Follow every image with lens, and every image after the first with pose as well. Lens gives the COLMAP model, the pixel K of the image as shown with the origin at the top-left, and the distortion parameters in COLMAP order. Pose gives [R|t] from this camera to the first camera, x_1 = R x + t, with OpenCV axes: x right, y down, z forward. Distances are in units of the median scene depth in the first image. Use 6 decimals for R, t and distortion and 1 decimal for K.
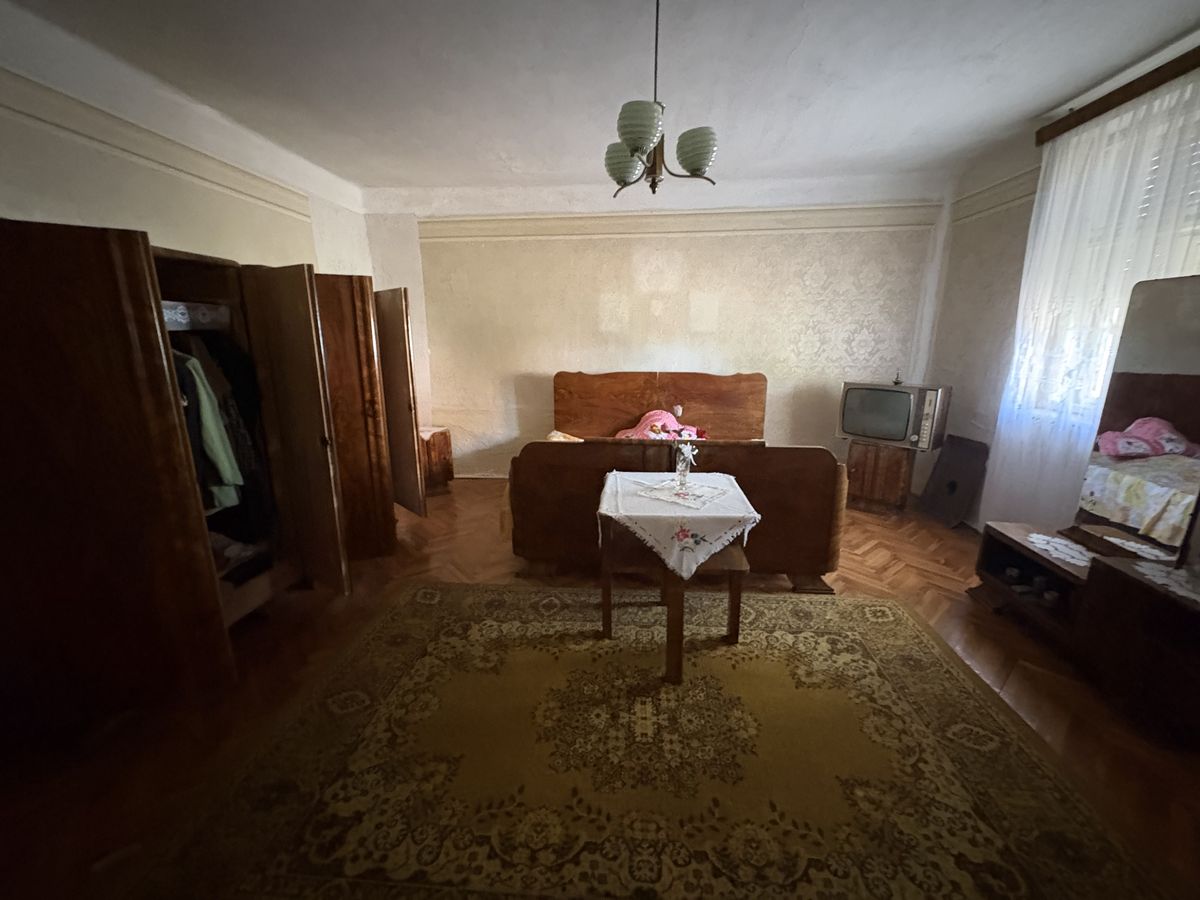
lens RADIAL K [[477.9, 0, 600.3], [0, 477.9, 452.0], [0, 0, 1]] dist [-0.000390, 0.000288]
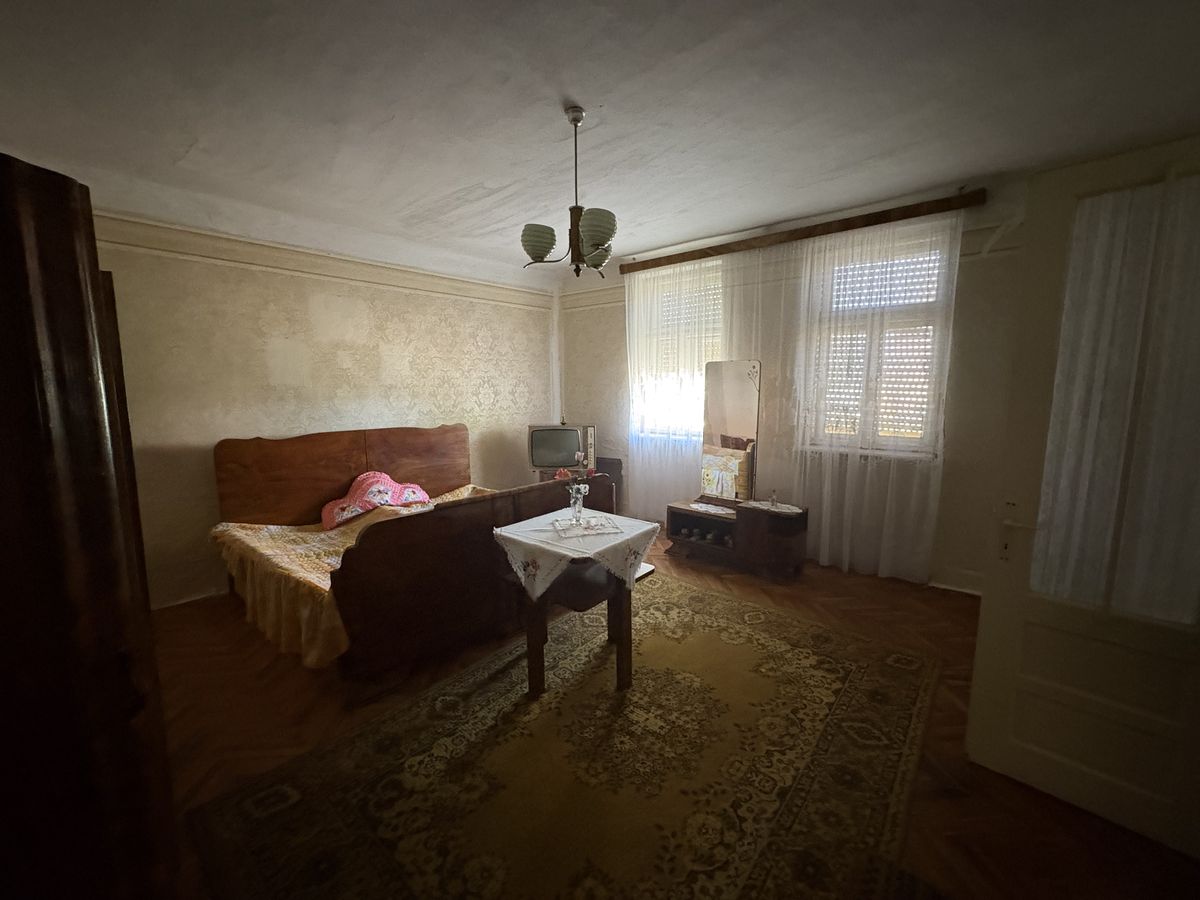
lens RADIAL K [[477.9, 0, 600.3], [0, 477.9, 452.0], [0, 0, 1]] dist [-0.000390, 0.000288]
pose [[0.579184, -0.114144, 0.807166, -0.680918], [0.193975, 0.981006, -0.000460, -0.079229], [-0.791782, 0.156836, 0.590325, 0.252176]]
